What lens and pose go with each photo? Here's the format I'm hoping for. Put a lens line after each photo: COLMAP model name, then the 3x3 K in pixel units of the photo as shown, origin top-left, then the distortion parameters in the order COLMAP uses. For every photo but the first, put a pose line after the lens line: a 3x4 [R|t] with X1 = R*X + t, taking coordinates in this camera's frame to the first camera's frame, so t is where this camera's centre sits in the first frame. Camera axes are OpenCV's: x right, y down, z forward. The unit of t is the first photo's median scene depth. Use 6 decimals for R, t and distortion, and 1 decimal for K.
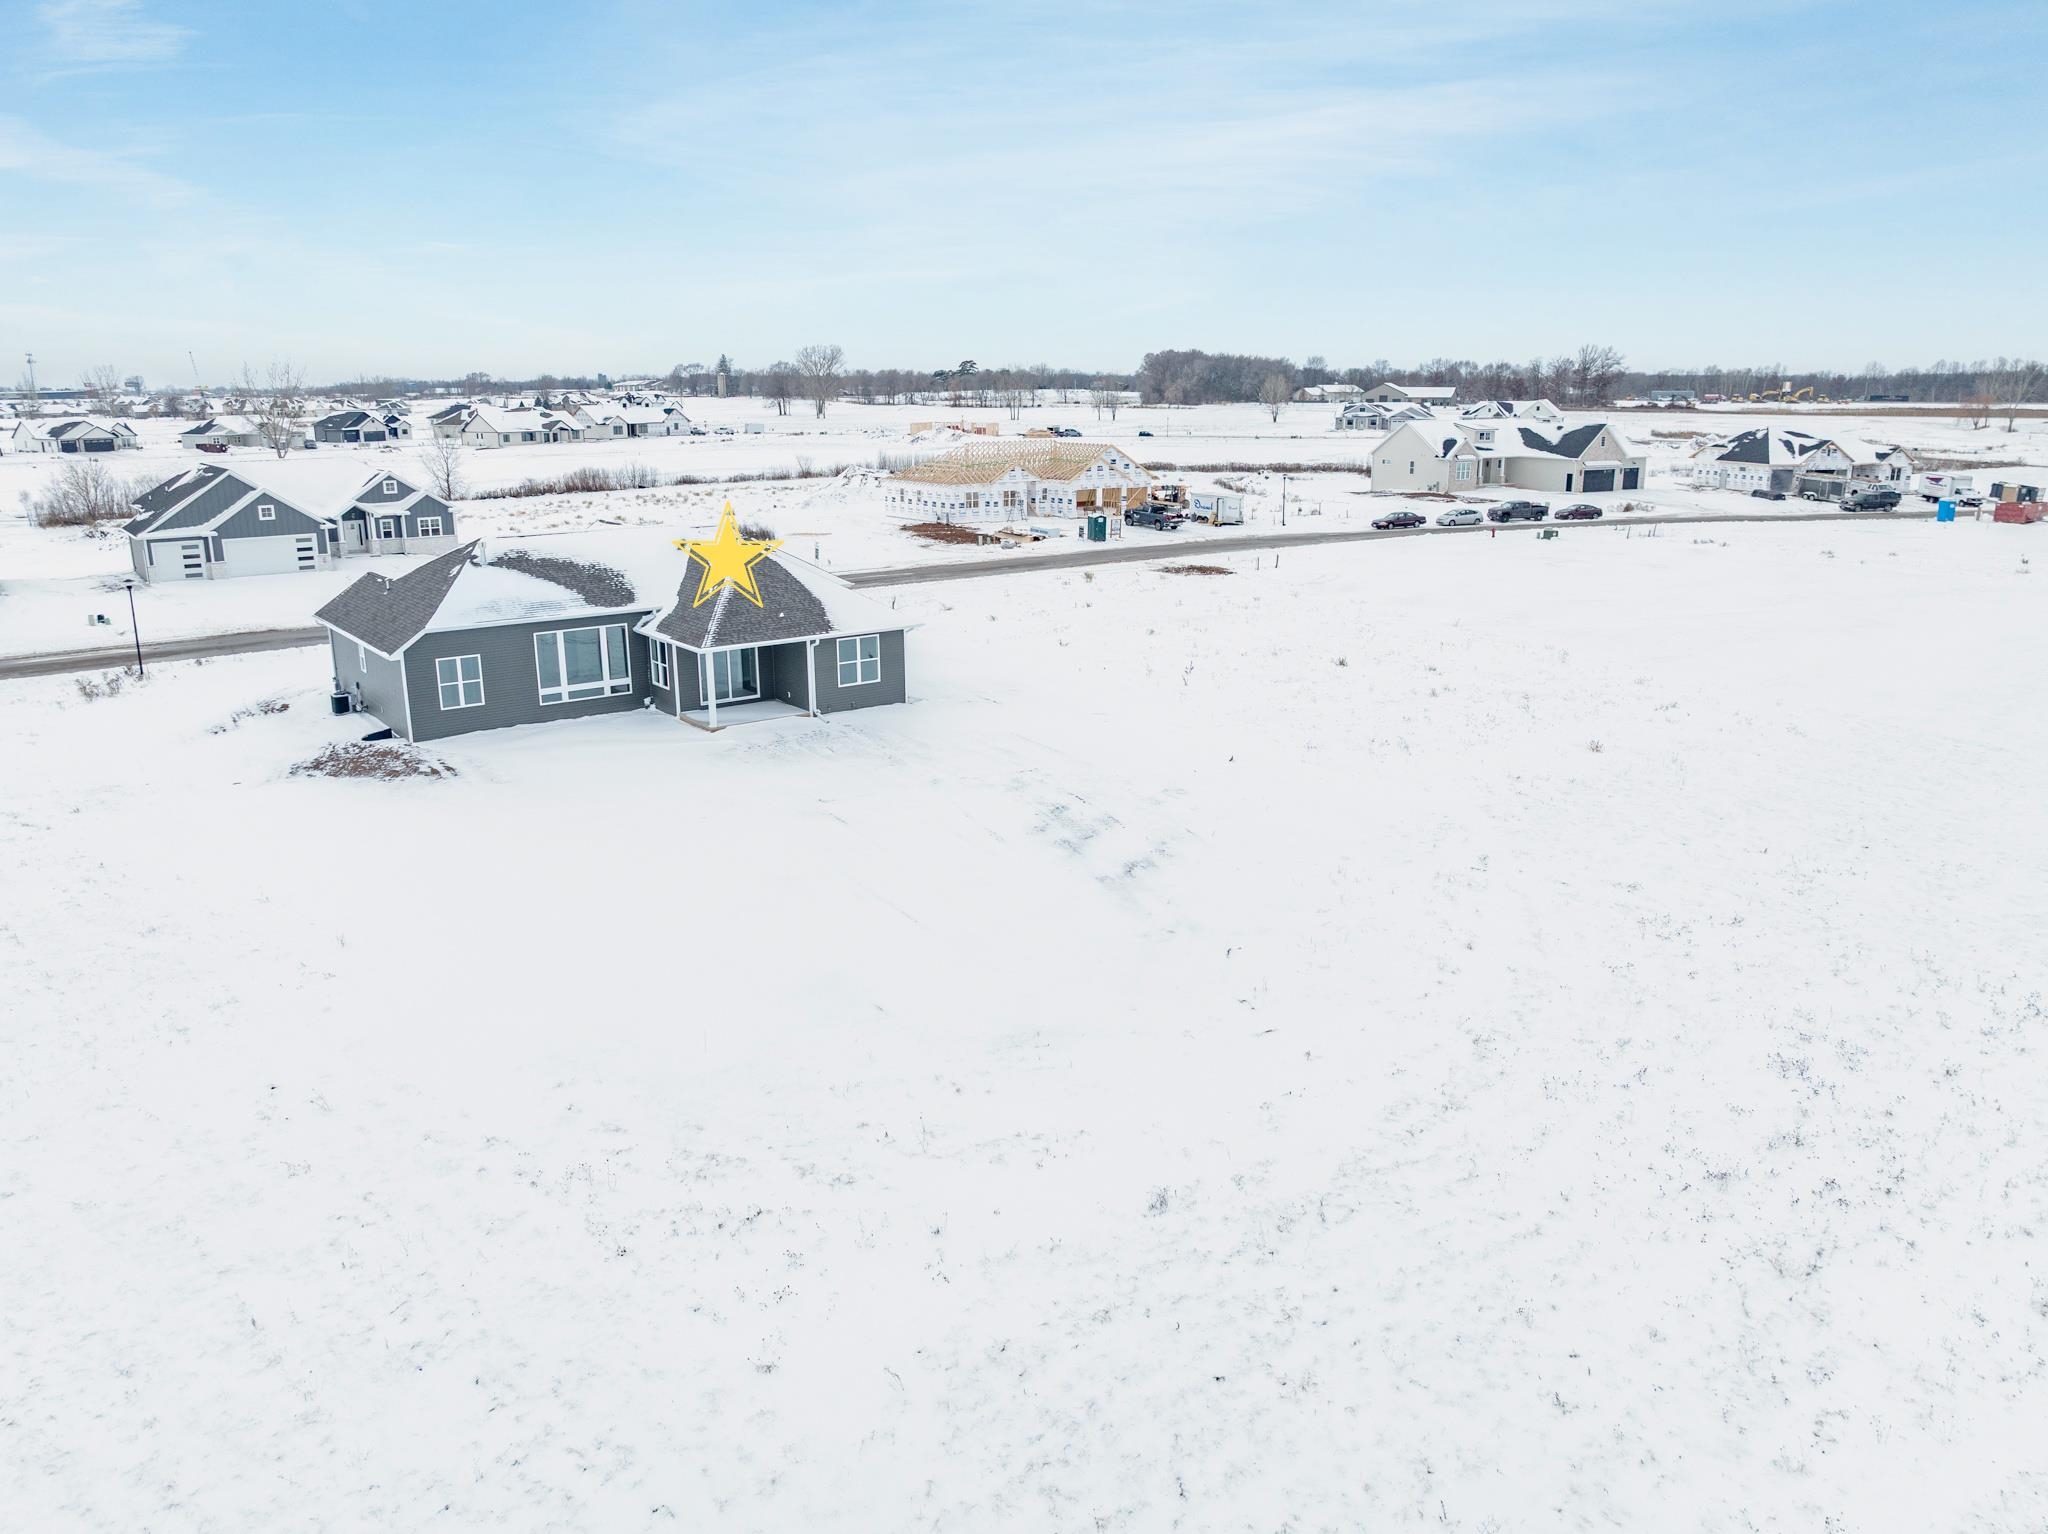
lens RADIAL K [[1444.6, 0, 1022.6], [0, 1444.6, 754.4], [0, 0, 1]] dist [-0.039817, 0.004500]
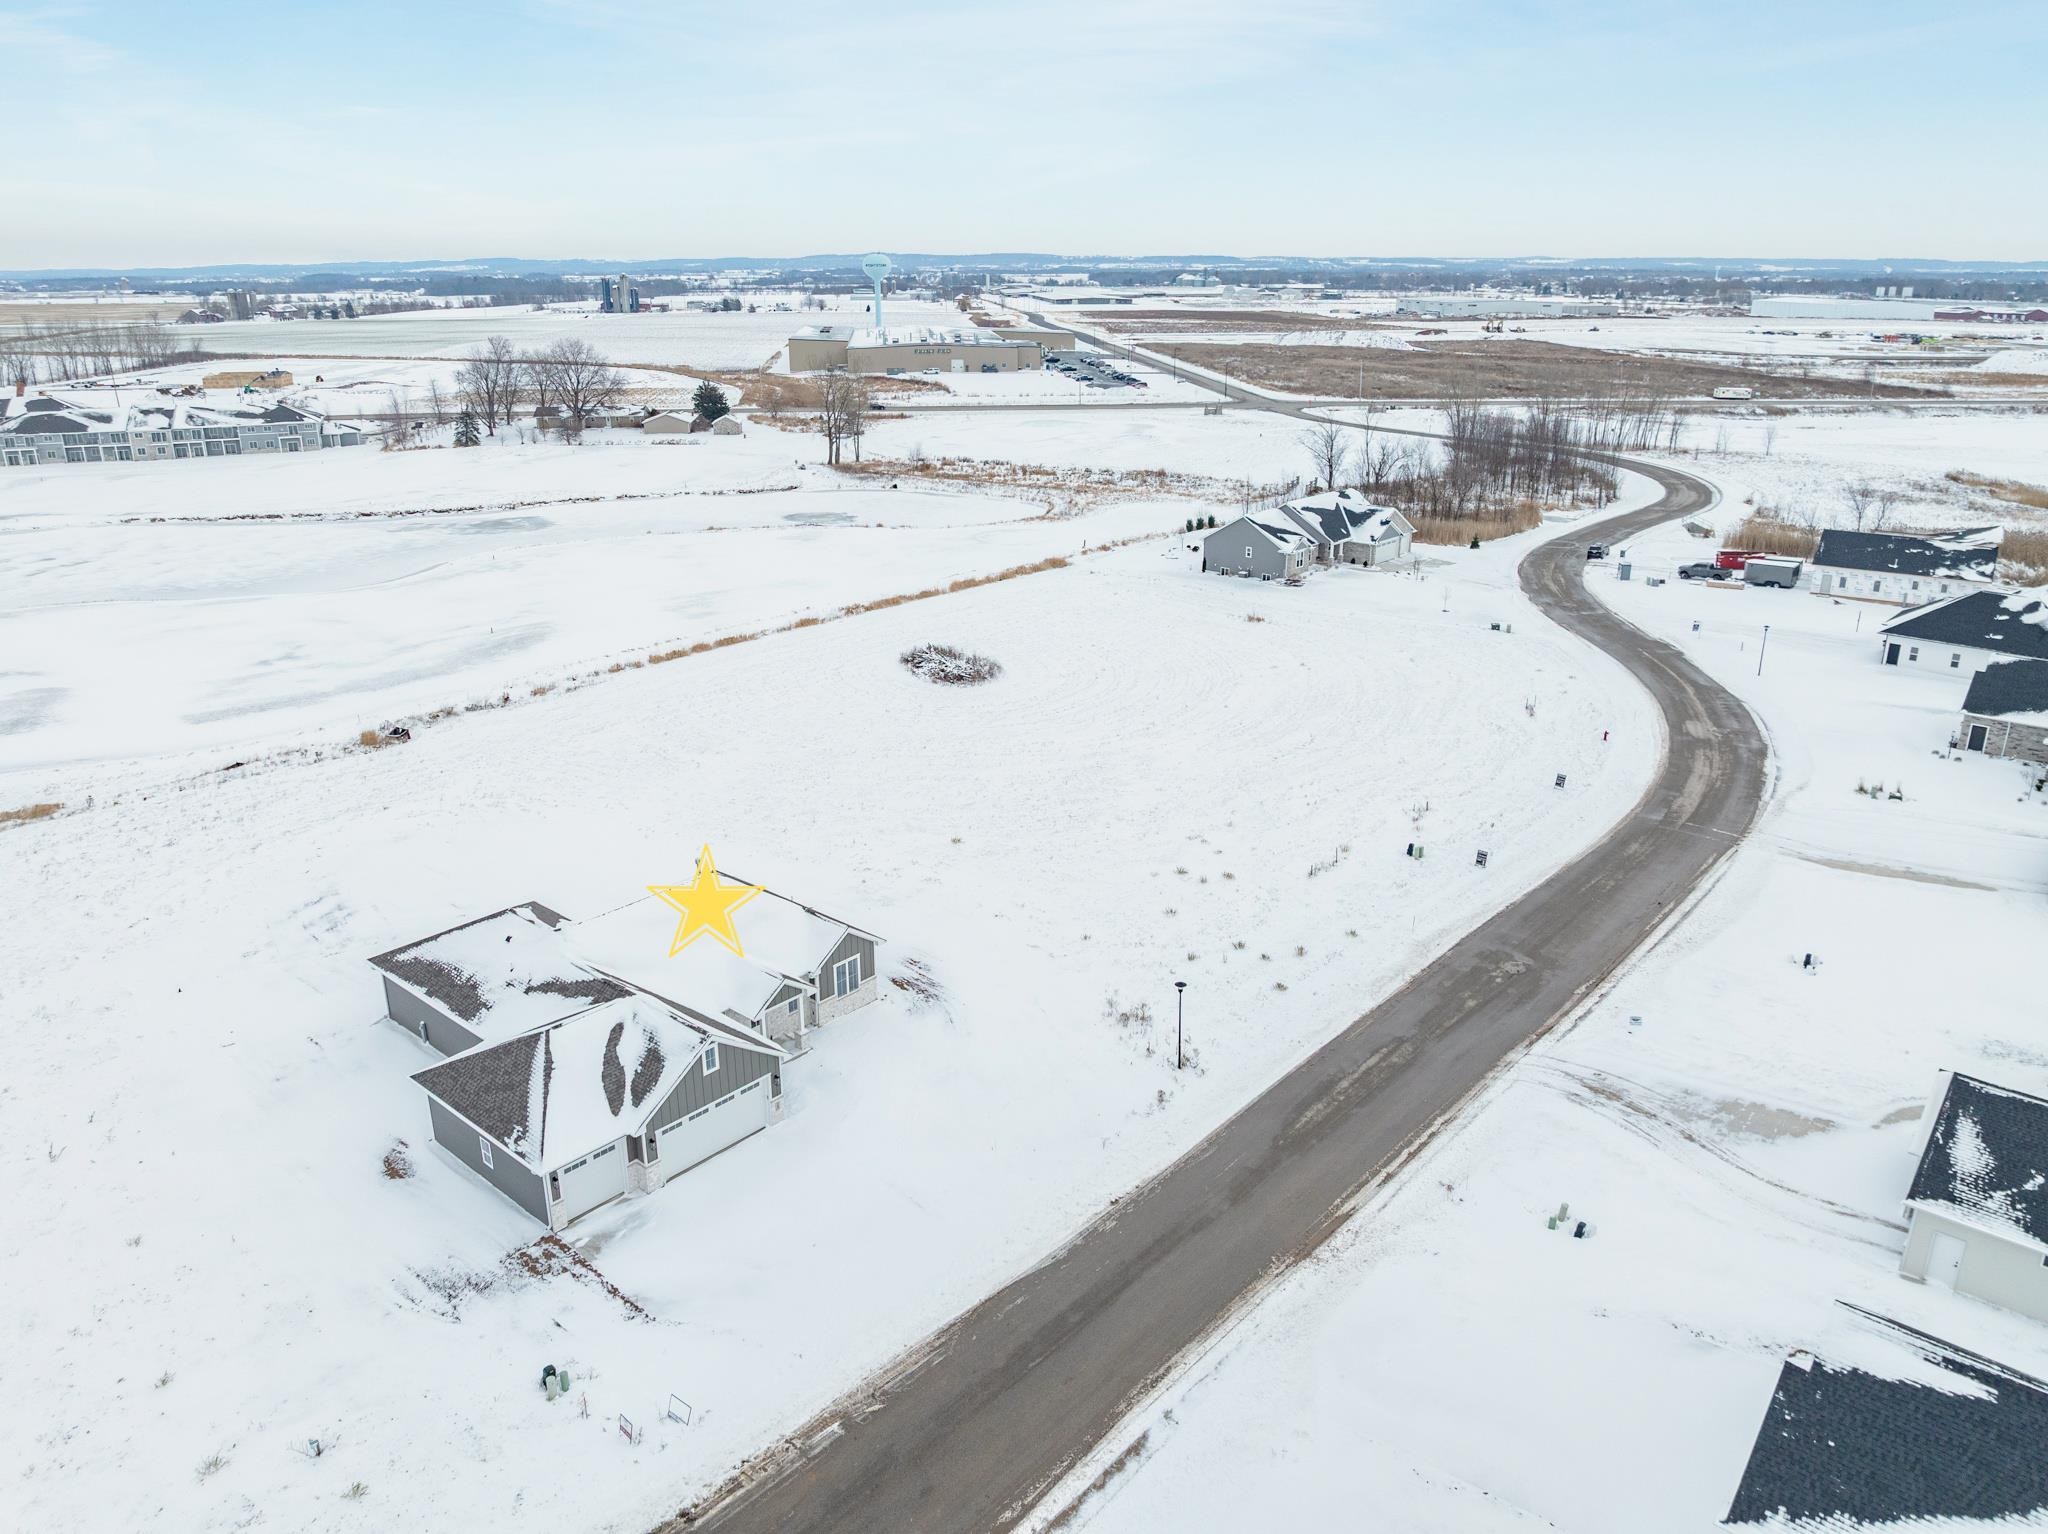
lens RADIAL K [[1444.6, 0, 1017.7], [0, 1444.6, 766.2], [0, 0, 1]] dist [-0.039817, 0.004500]
pose [[-0.978965, 0.072033, -0.190889, -0.173680], [-0.045647, 0.834560, 0.549022, -0.410008], [0.198856, 0.546187, -0.813717, 0.882422]]
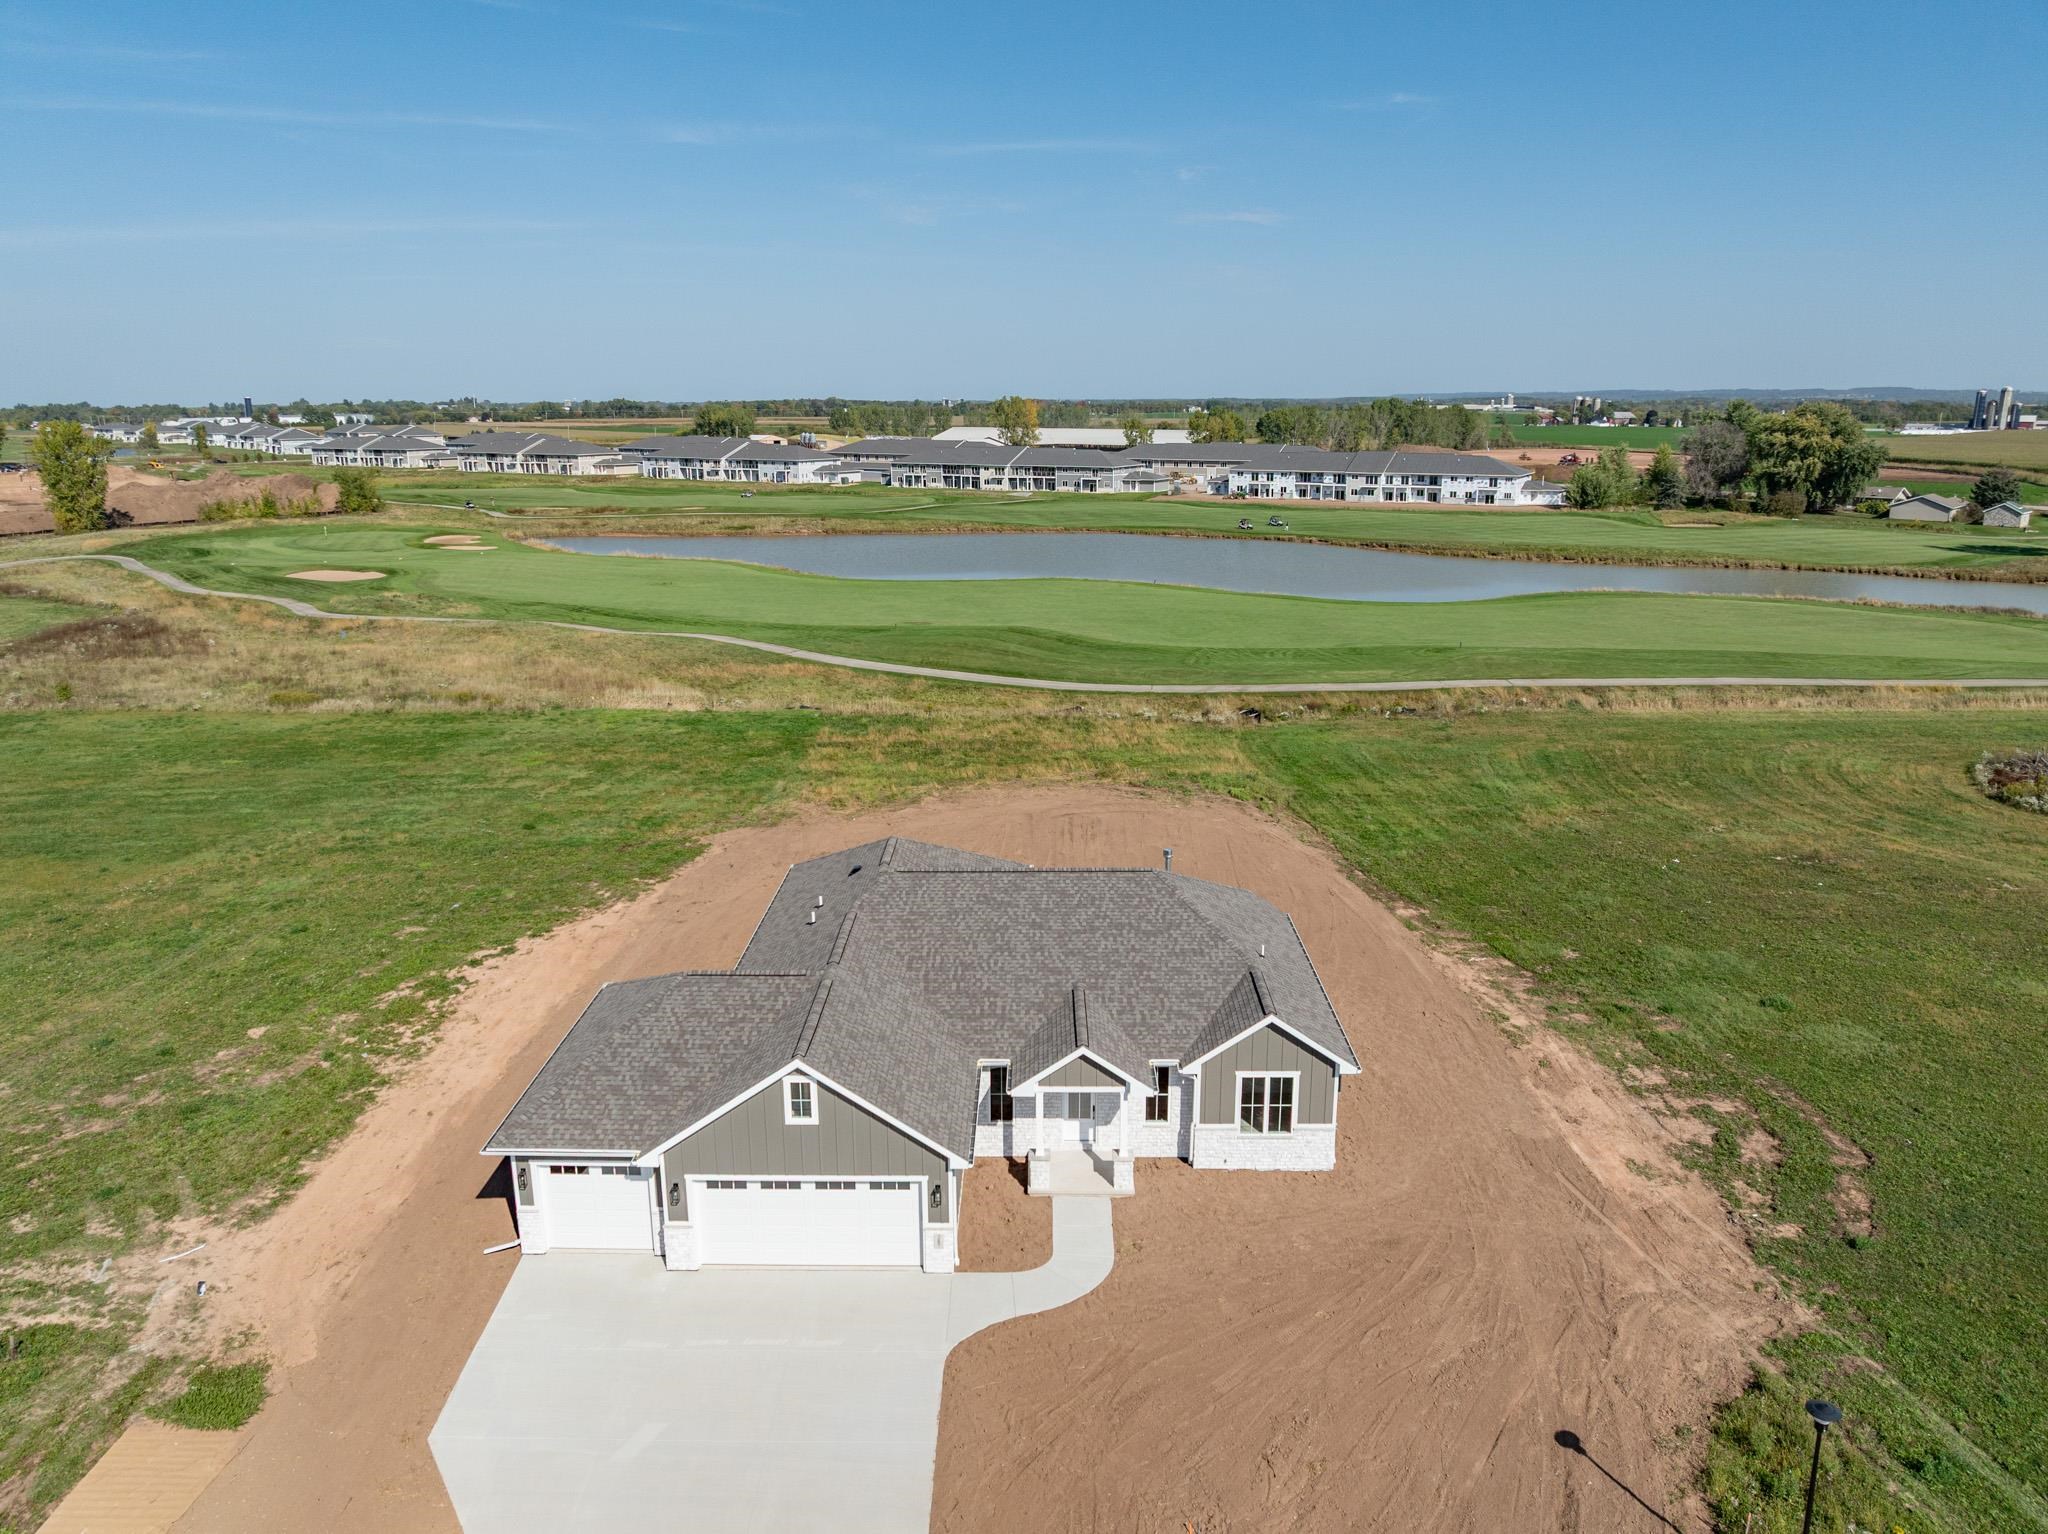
lens RADIAL K [[1444.6, 0, 1023.5], [0, 1444.6, 745.0], [0, 0, 1]] dist [-0.039817, 0.004500]
pose [[-0.789861, -0.136557, 0.597890, -0.341079], [0.158984, 0.895976, 0.414670, -0.241872], [-0.592321, 0.422586, -0.685986, 0.674522]]
